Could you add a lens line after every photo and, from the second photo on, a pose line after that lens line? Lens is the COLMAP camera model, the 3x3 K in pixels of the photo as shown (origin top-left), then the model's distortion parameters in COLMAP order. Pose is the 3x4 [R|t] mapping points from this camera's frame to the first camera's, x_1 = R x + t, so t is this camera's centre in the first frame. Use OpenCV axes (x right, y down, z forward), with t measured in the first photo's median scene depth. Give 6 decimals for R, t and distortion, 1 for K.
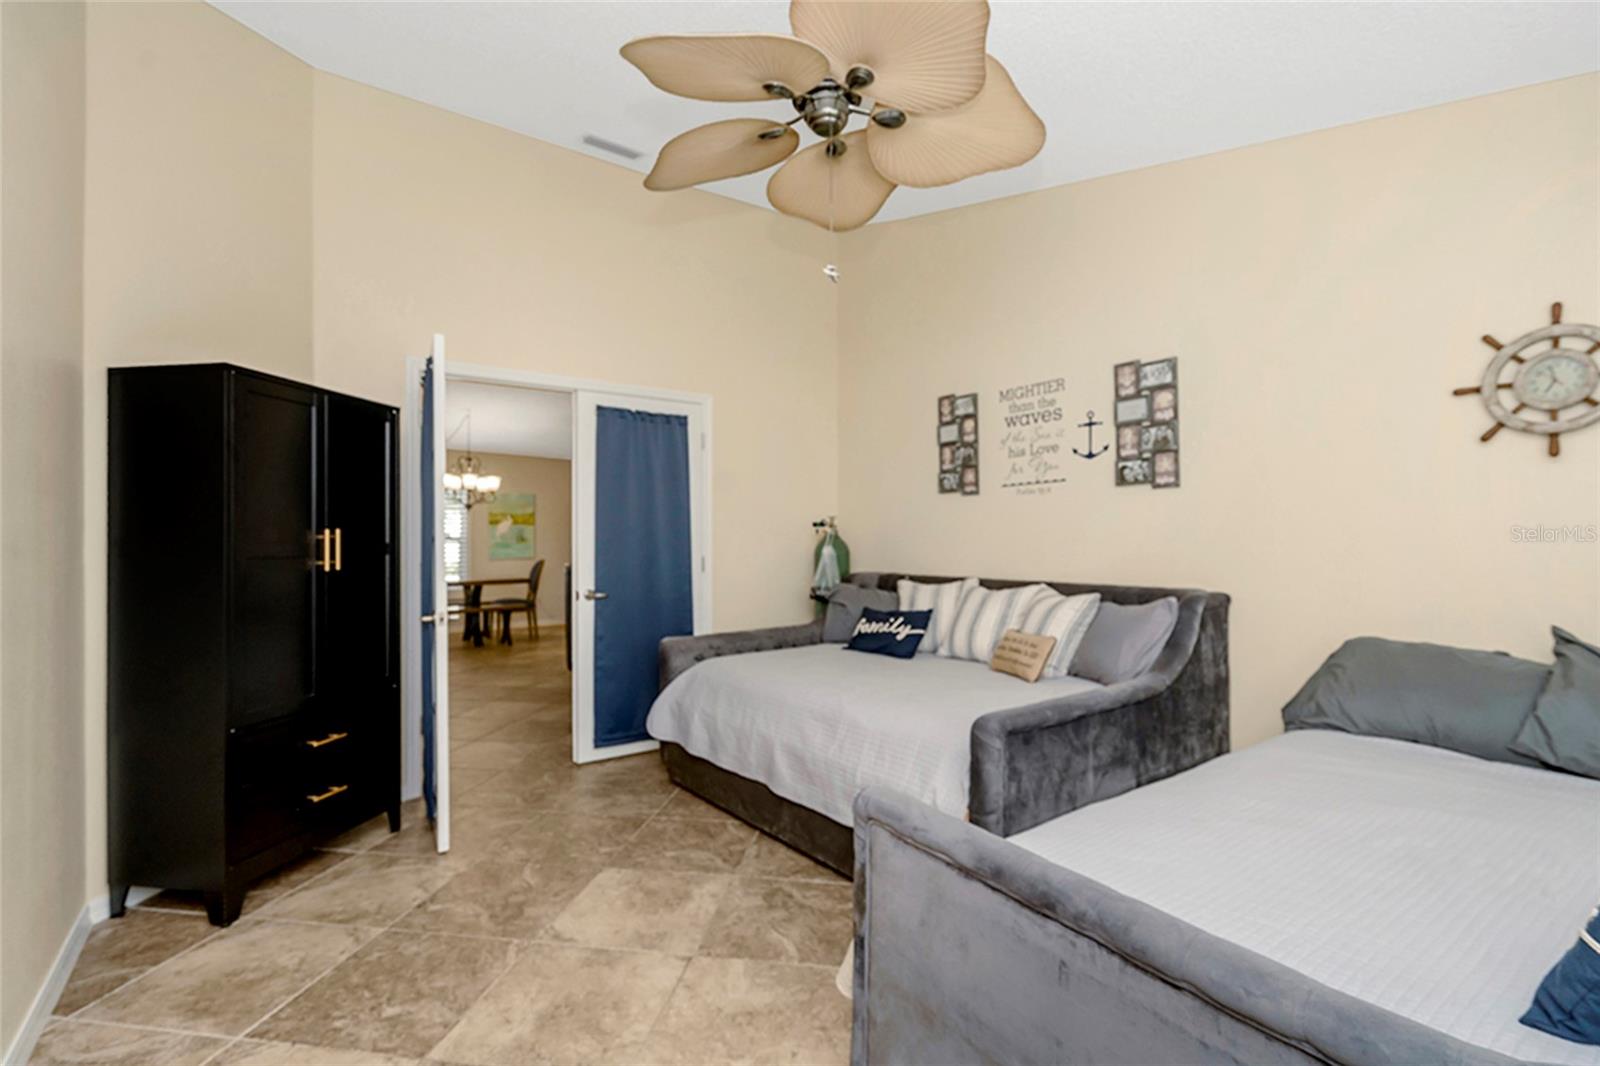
lens RADIAL K [[729.7, 0, 802.0], [0, 729.7, 534.3], [0, 0, 1]] dist [-0.002359, 0.002122]
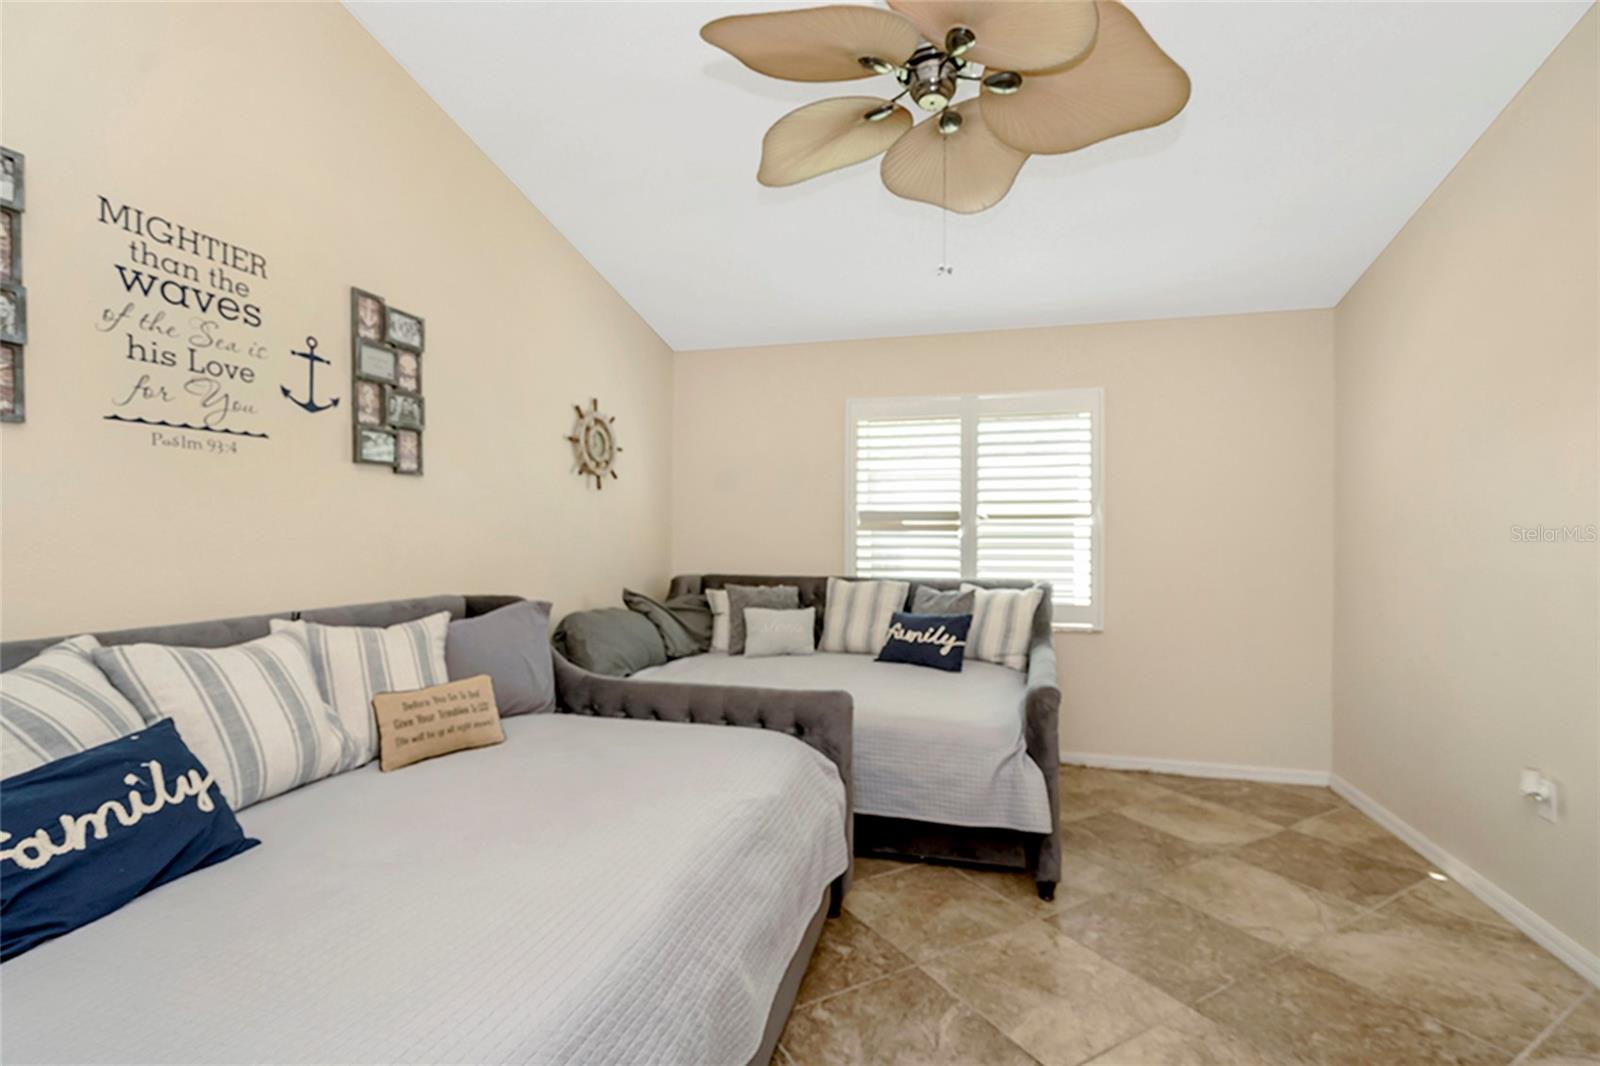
lens RADIAL K [[729.7, 0, 805.1], [0, 729.7, 538.0], [0, 0, 1]] dist [-0.002359, 0.002122]
pose [[-0.629155, 0.001496, 0.777278, -0.383458], [-0.005207, 0.999968, -0.006140, 0.007806], [-0.777262, -0.007910, -0.629127, 1.116196]]
